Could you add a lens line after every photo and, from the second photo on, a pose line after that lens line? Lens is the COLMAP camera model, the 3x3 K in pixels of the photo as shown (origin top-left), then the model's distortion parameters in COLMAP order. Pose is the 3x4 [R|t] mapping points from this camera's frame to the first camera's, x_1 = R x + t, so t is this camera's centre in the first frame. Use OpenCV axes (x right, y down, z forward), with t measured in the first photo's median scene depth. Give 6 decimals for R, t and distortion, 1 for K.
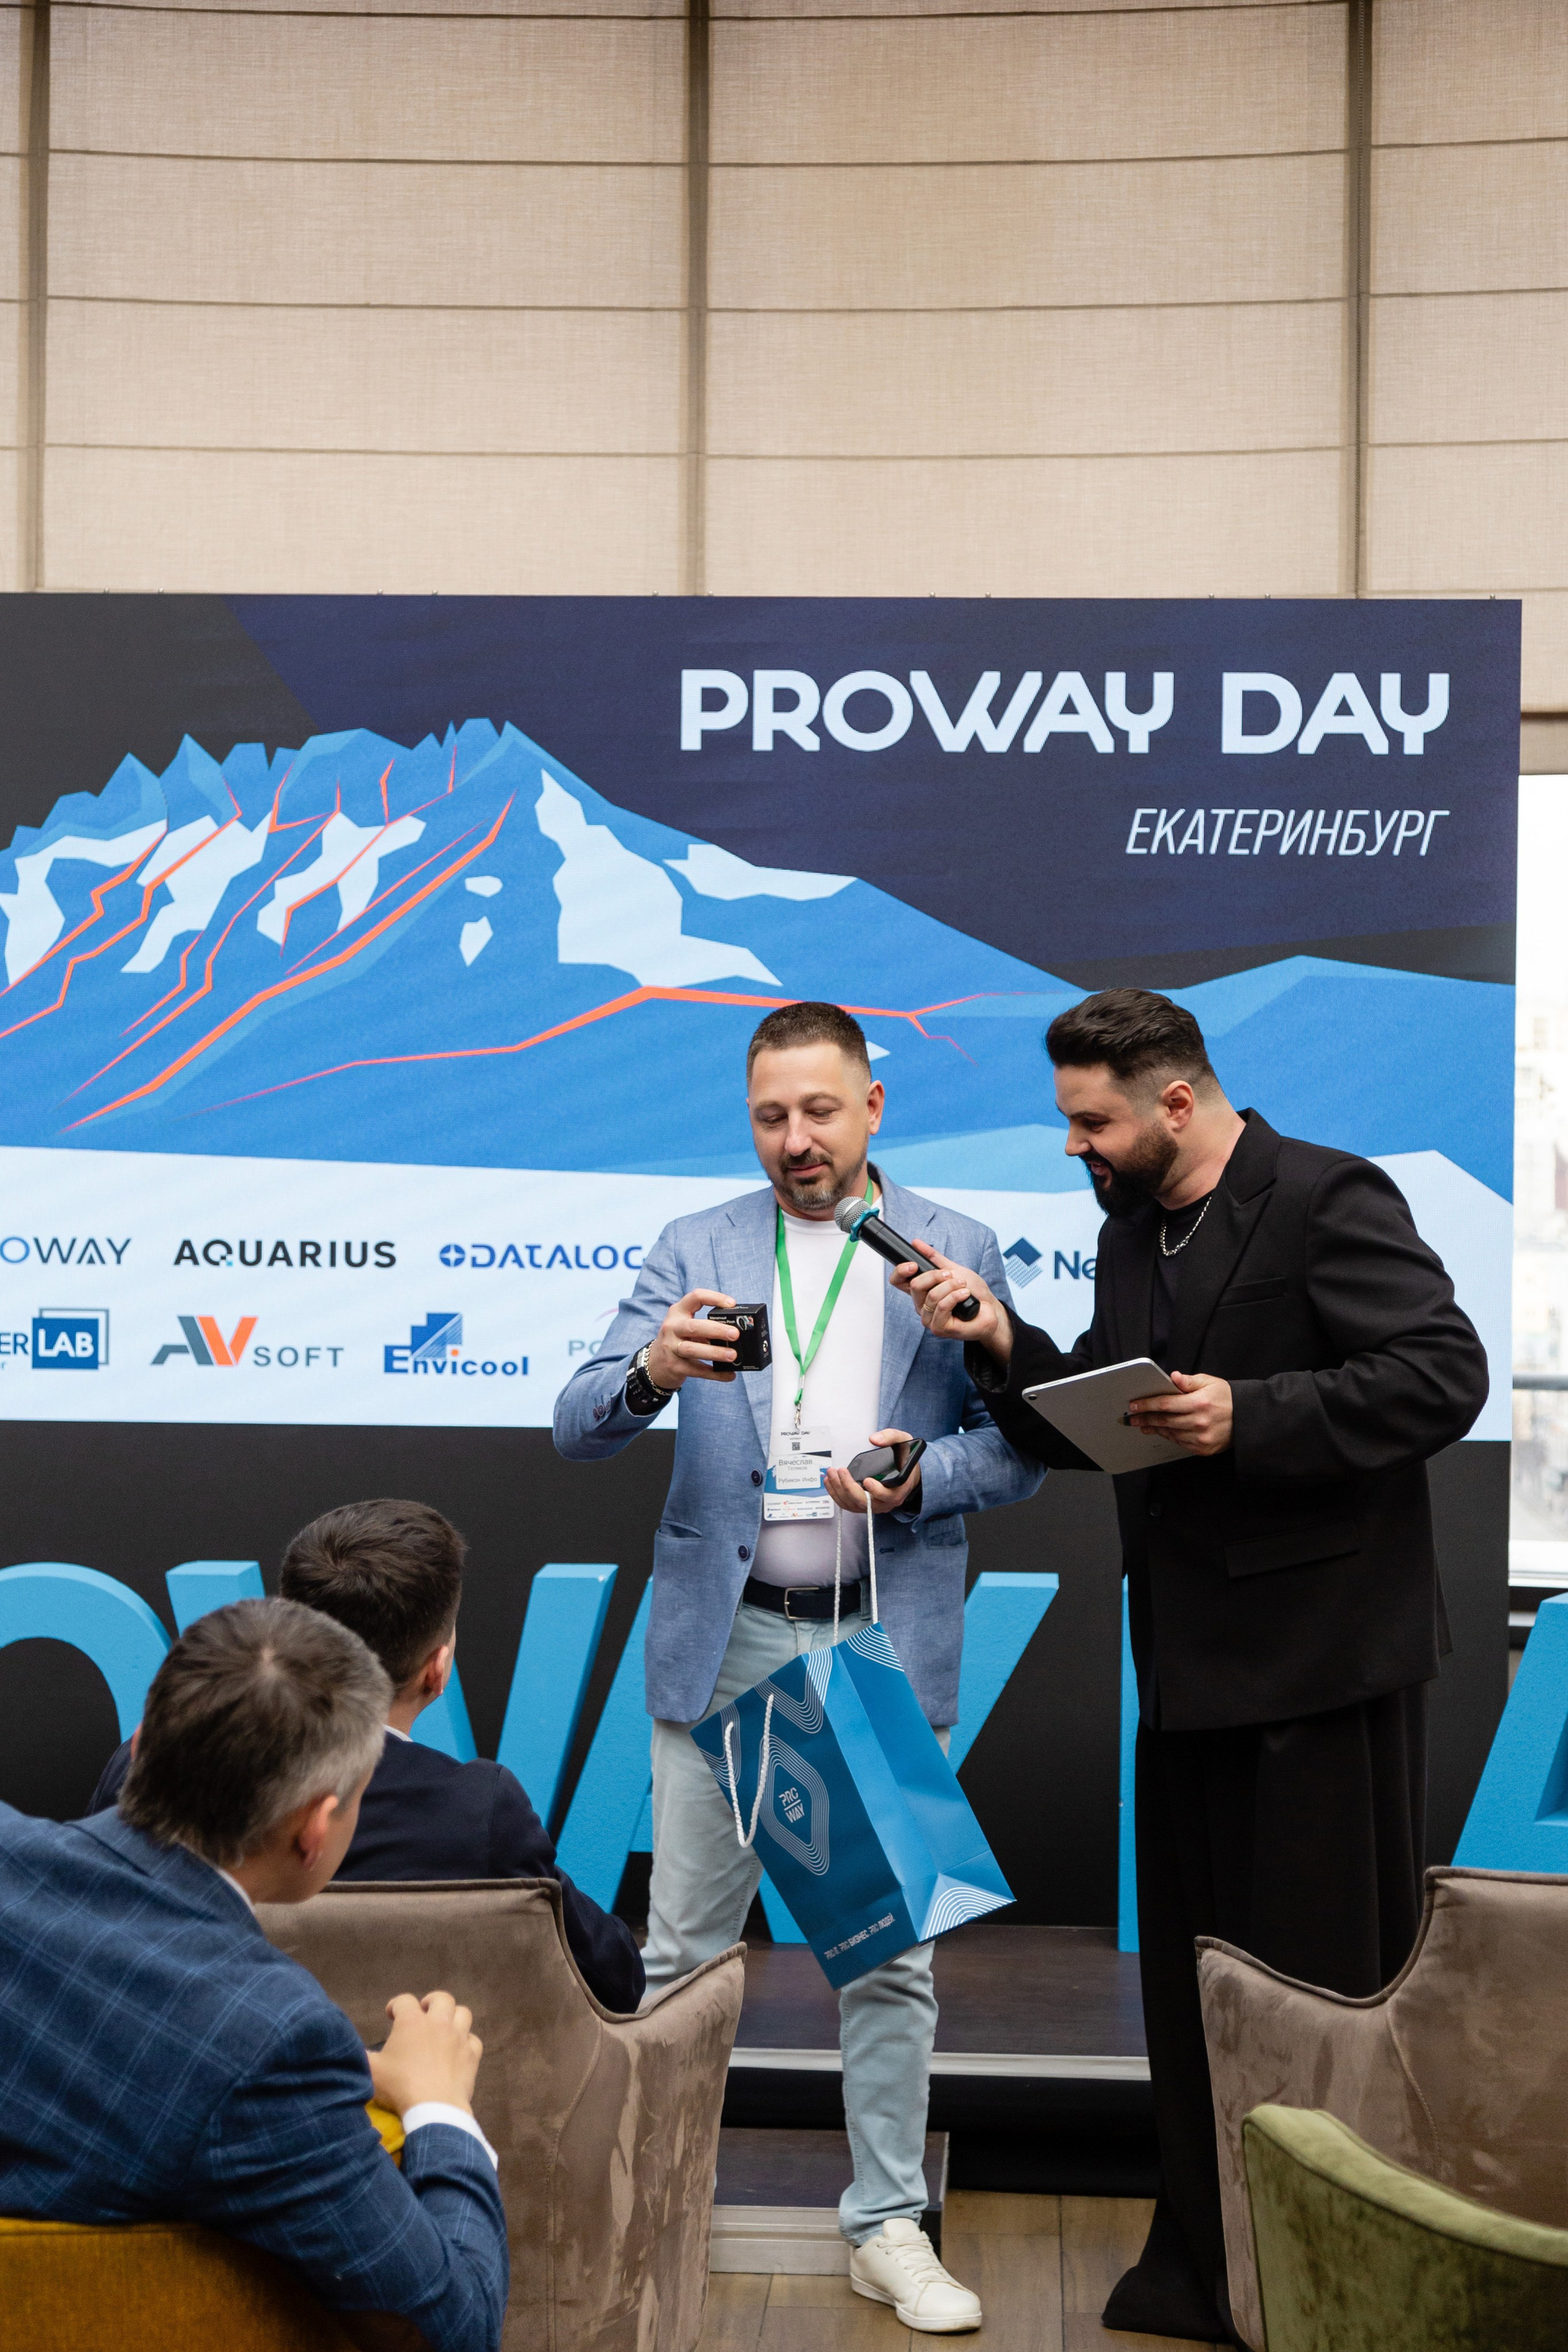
lens RADIAL K [[4458.9, 0, 750.6], [0, 4458.9, 1168.6], [0, 0, 1]] dist [0.052327, 0.000000]
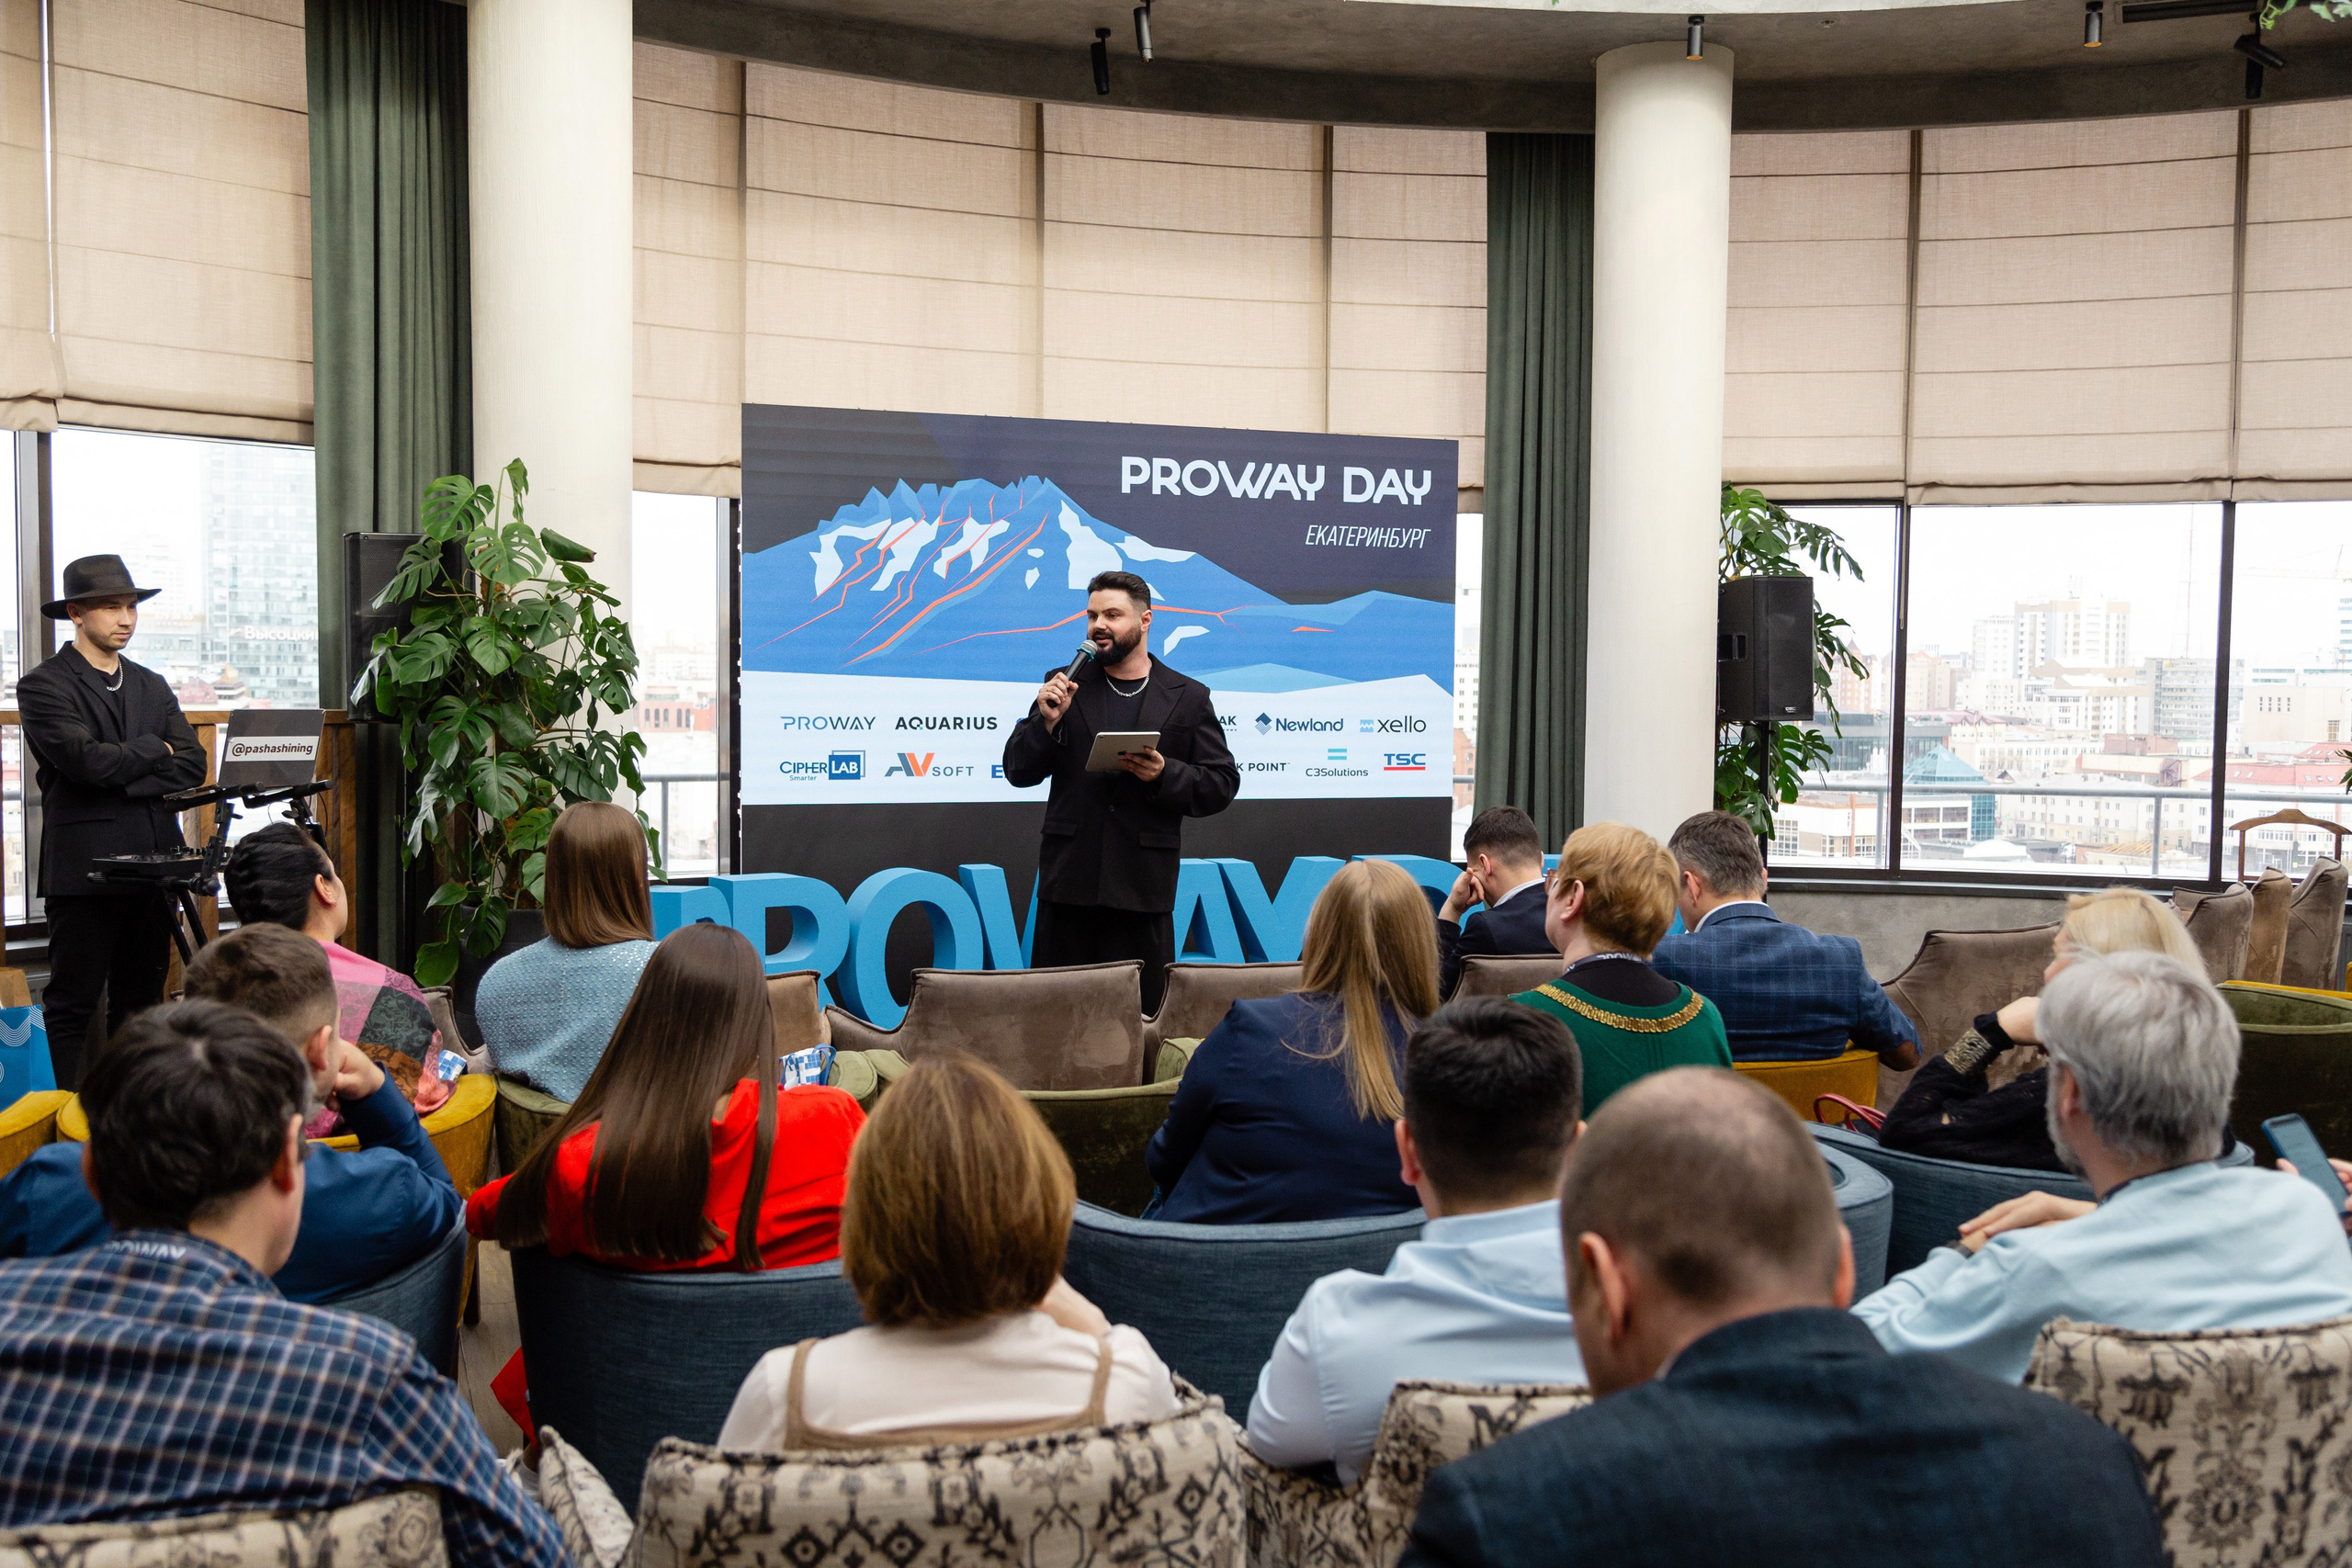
lens RADIAL K [[2183.6, 0, 1189.2], [0, 2183.6, 810.2], [0, 0, 1]] dist [0.002075, 0.000000]
pose [[0.918458, -0.026203, 0.394650, -0.414470], [0.006840, 0.998706, 0.050390, 0.008670], [-0.395459, -0.043581, 0.917449, -0.010377]]
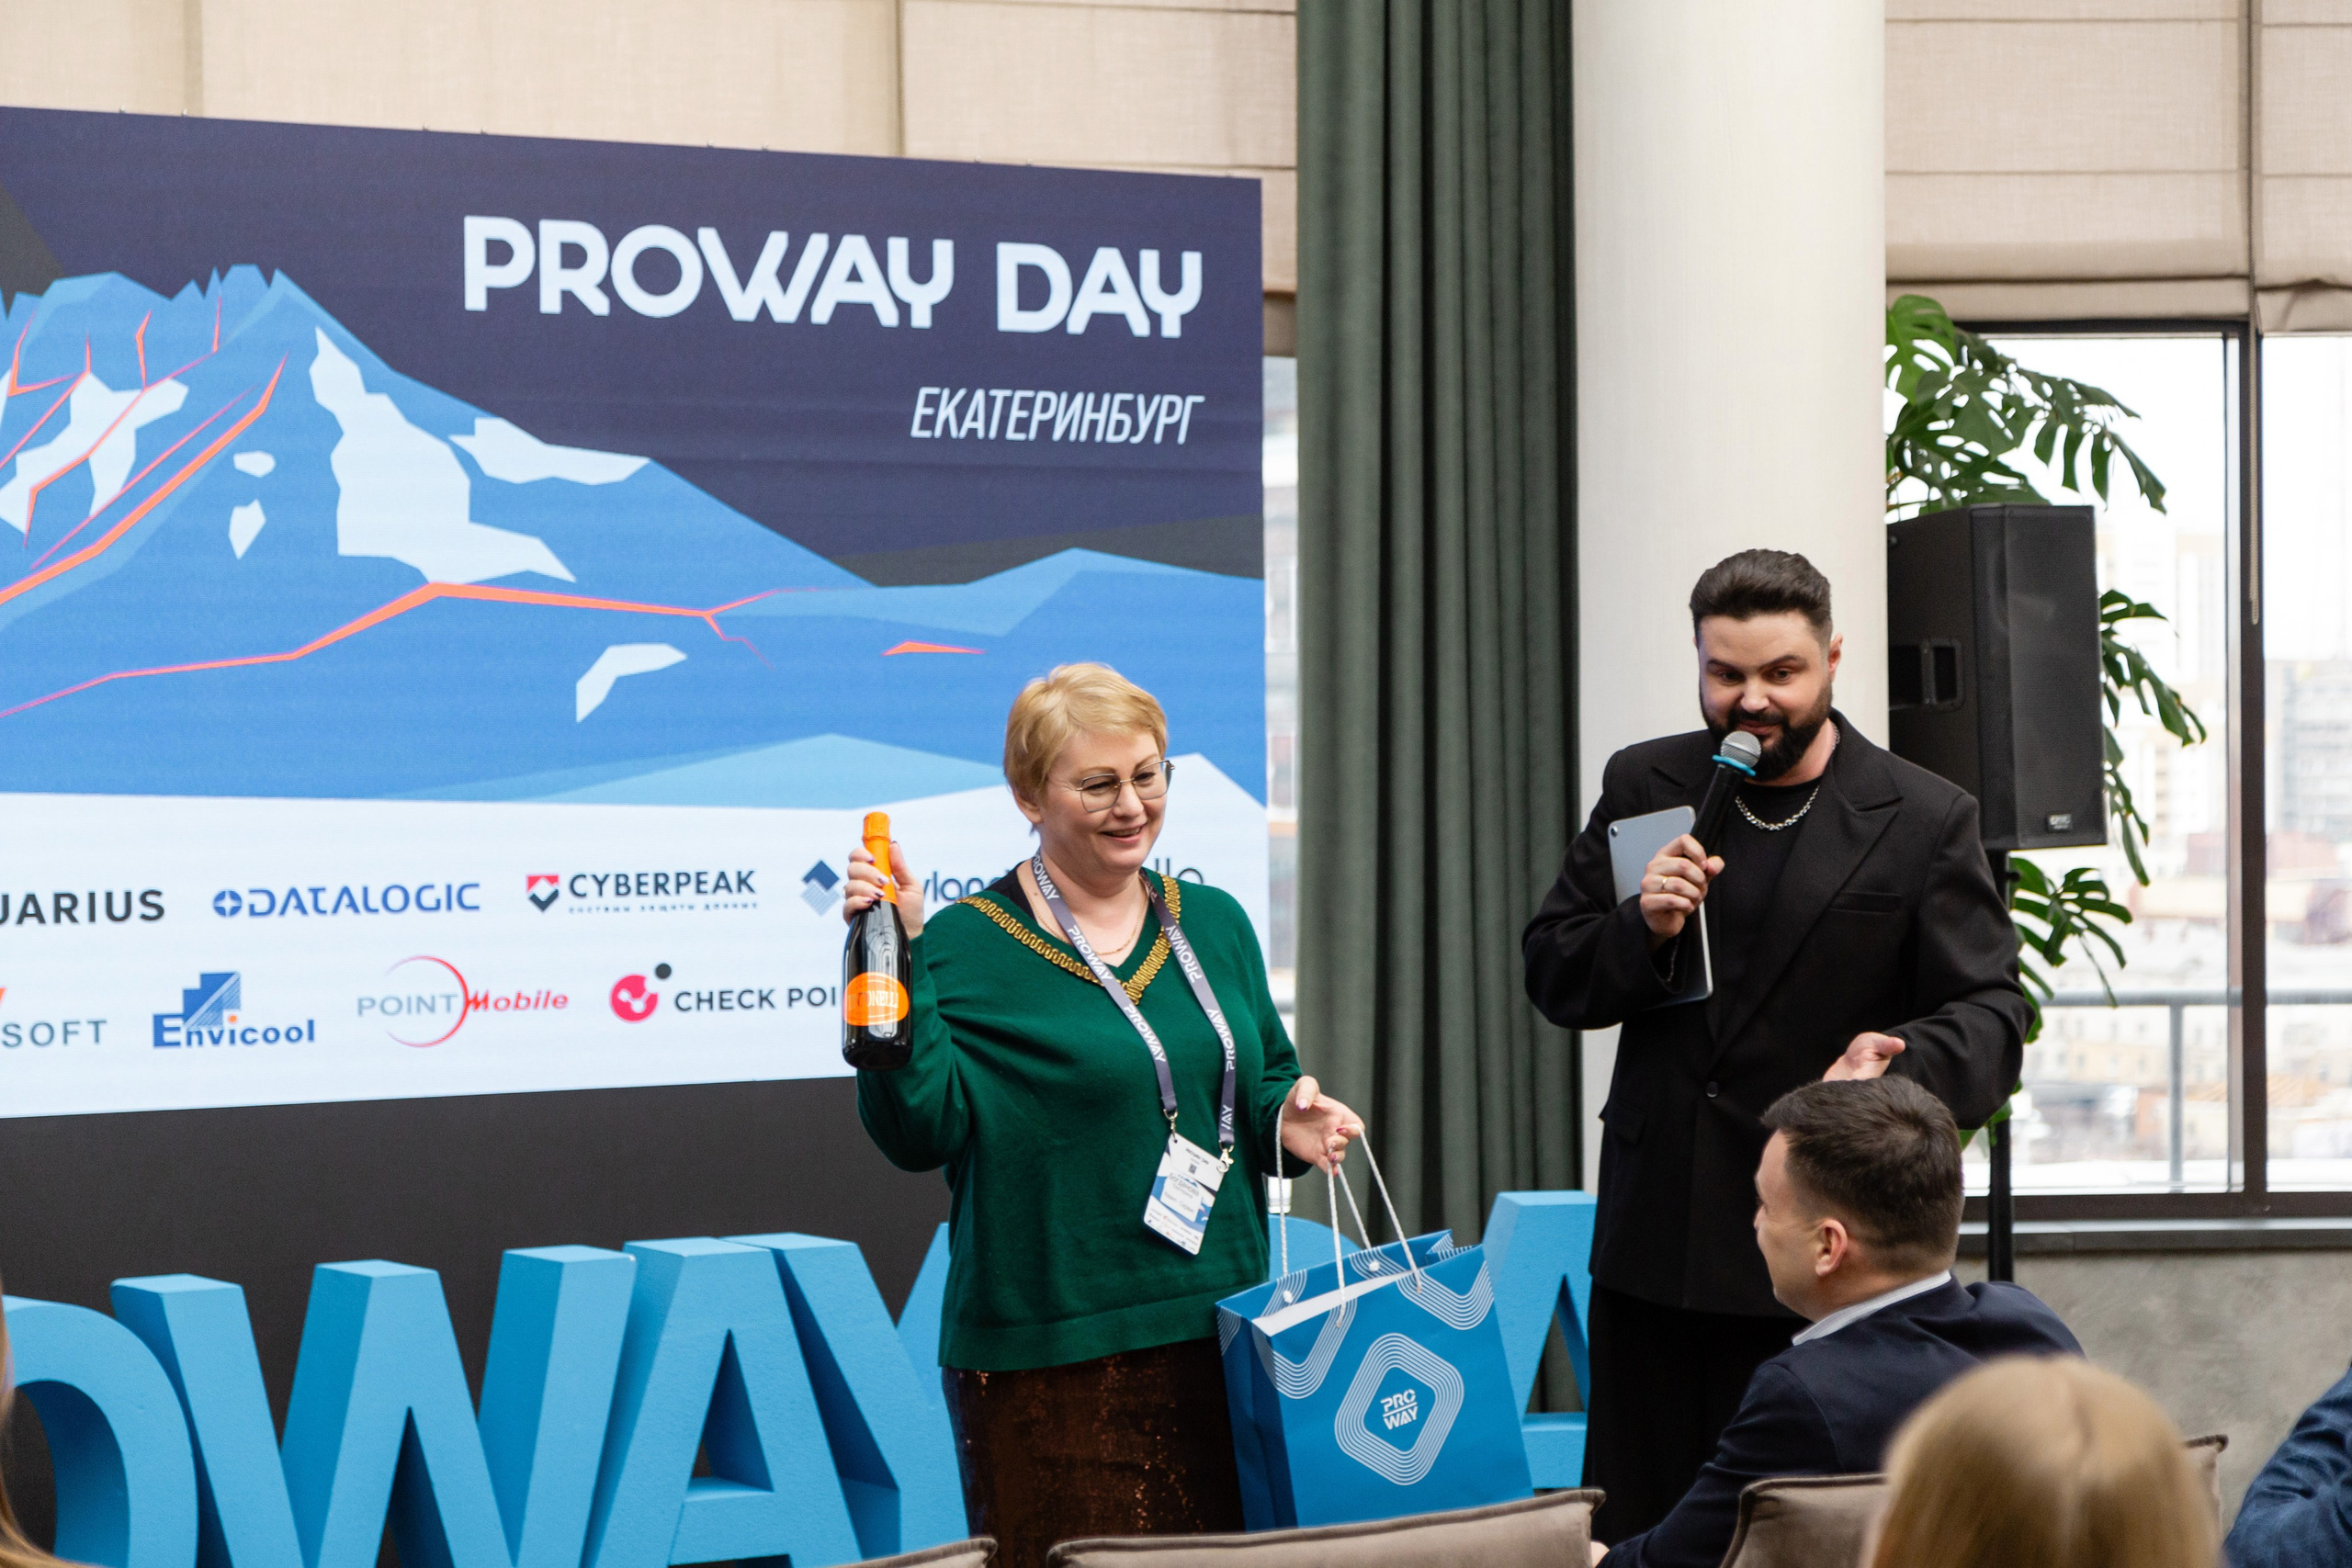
lens RADIAL K [[5274.2, 0, 1190.6], [0, 5274.2, 836.2], [0, 0, 1]] dist [-0.009057, 0.000000]
pose [[0.814440, -0.029611, 0.579491, -0.495828], [0.027659, 0.999543, 0.012202, -0.000285], [-0.579588, 0.006091, 0.814887, 0.085874]]
